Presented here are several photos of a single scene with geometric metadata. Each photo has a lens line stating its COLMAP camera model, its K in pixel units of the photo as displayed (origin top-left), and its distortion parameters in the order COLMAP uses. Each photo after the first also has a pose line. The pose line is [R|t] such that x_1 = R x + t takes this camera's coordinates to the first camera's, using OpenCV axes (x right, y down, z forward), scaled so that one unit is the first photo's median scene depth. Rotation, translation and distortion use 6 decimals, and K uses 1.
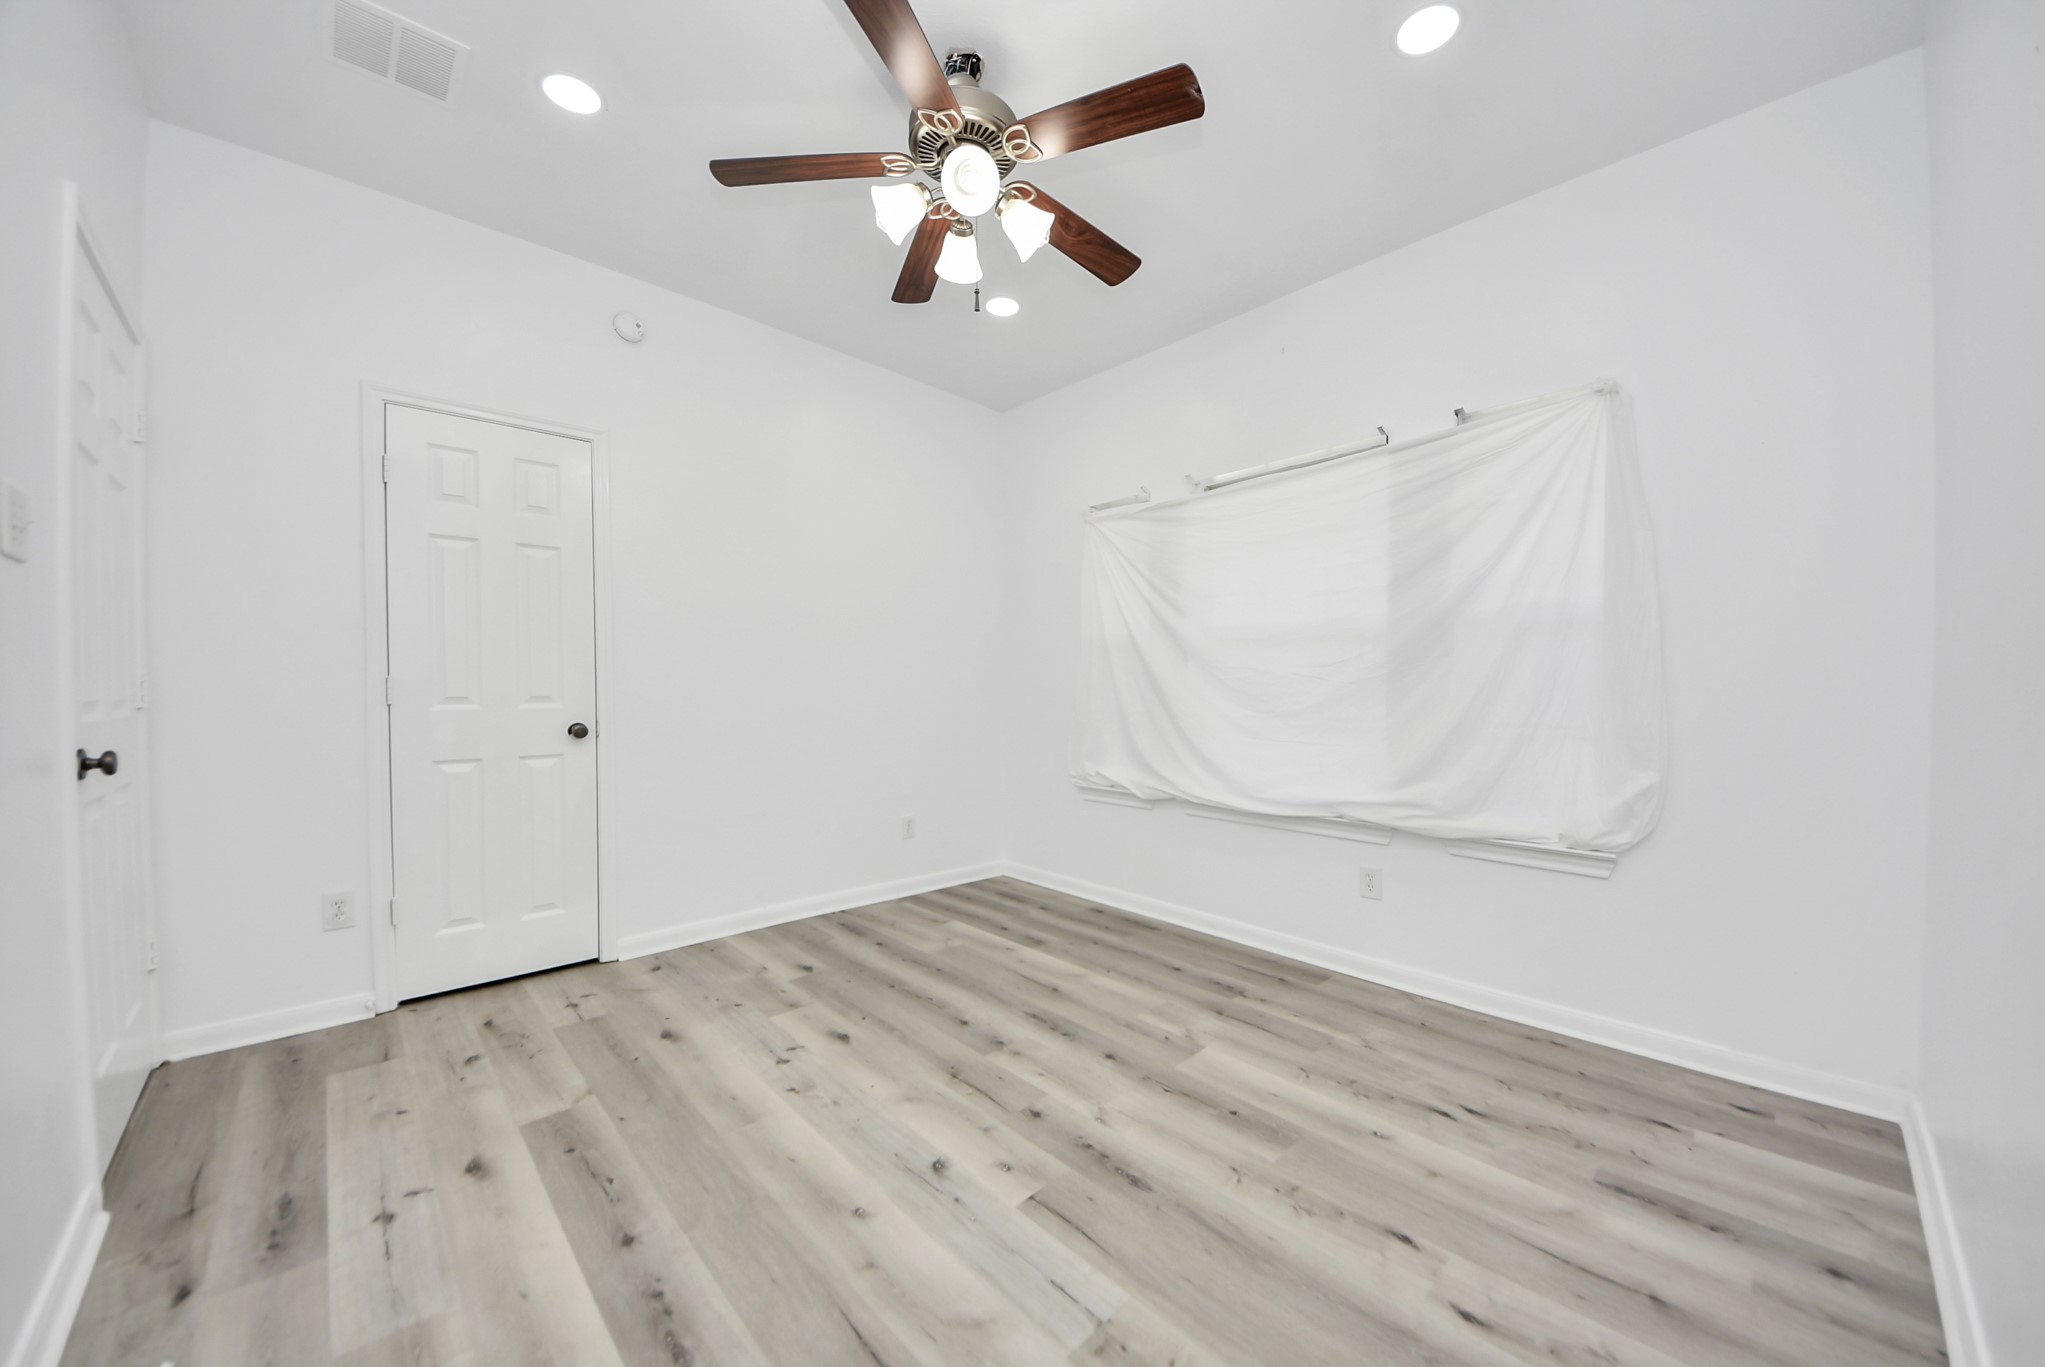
lens RADIAL K [[736.6, 0, 1040.3], [0, 736.6, 701.0], [0, 0, 1]] dist [0.049579, -0.027641]
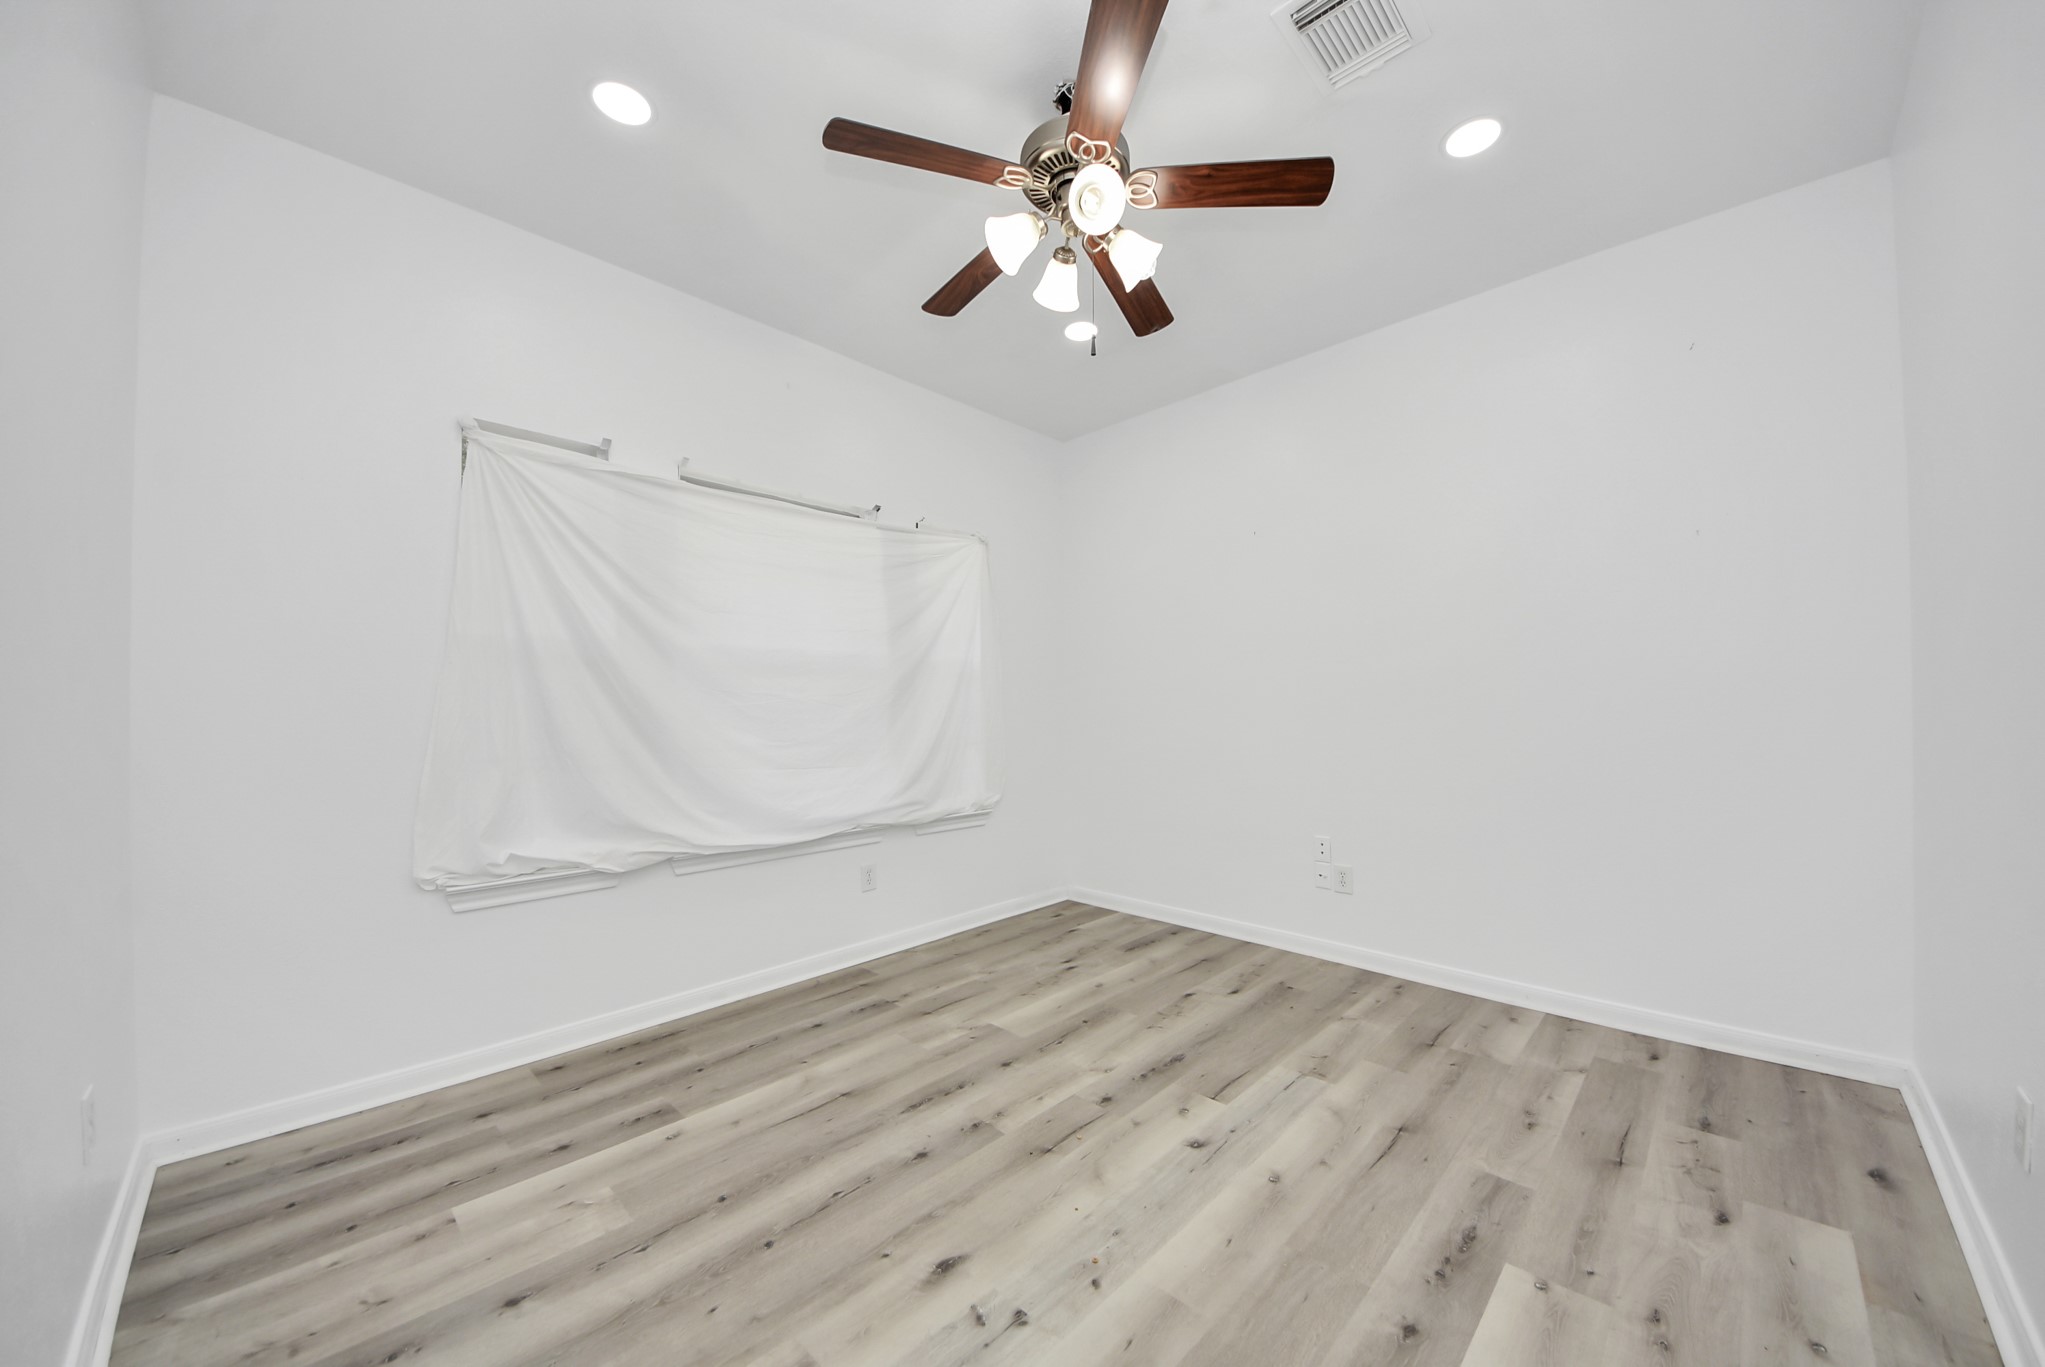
lens RADIAL K [[736.6, 0, 1040.3], [0, 736.6, 701.0], [0, 0, 1]] dist [0.049579, -0.027641]
pose [[-0.051537, 0.011063, 0.998610, -0.905444], [0.026240, 0.999608, -0.009720, -0.024306], [-0.998326, 0.025702, -0.051808, 0.927906]]
